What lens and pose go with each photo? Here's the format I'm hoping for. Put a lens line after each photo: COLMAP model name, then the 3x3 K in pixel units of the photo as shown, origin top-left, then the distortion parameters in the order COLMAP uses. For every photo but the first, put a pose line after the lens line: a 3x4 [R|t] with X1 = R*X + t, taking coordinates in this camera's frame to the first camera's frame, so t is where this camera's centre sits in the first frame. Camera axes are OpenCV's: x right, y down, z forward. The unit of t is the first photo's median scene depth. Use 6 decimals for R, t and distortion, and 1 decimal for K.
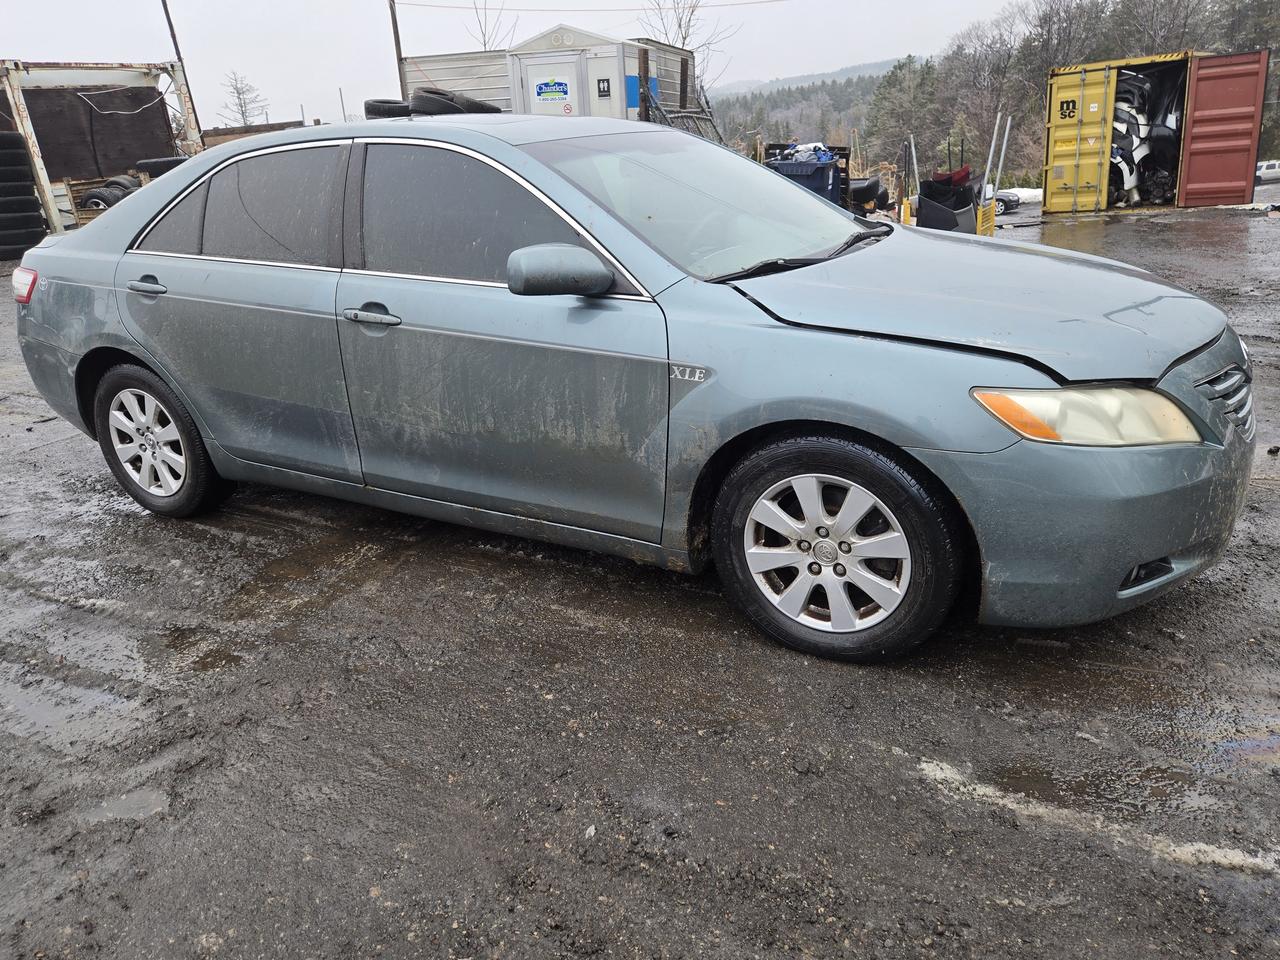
lens RADIAL K [[952.0, 0, 639.0], [0, 952.0, 476.0], [0, 0, 1]] dist [0.083684, -0.077903]
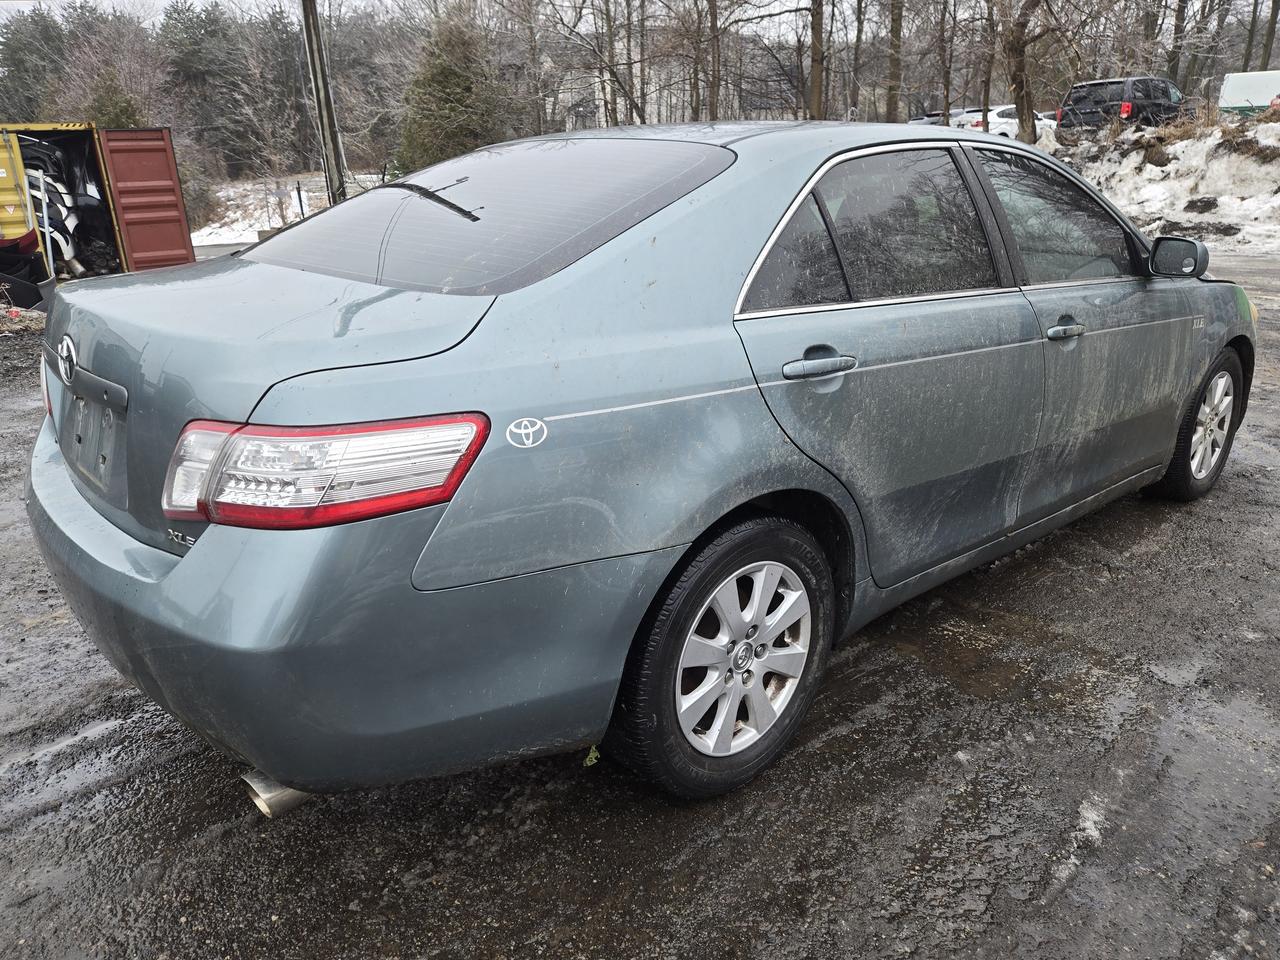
lens RADIAL K [[952.0, 0, 639.0], [0, 952.0, 476.0], [0, 0, 1]] dist [0.083684, -0.077903]
pose [[0.299608, -0.237481, 0.924033, -0.284065], [0.310454, 0.940081, 0.140945, -0.064300], [-0.902138, 0.244642, 0.355383, 0.235684]]
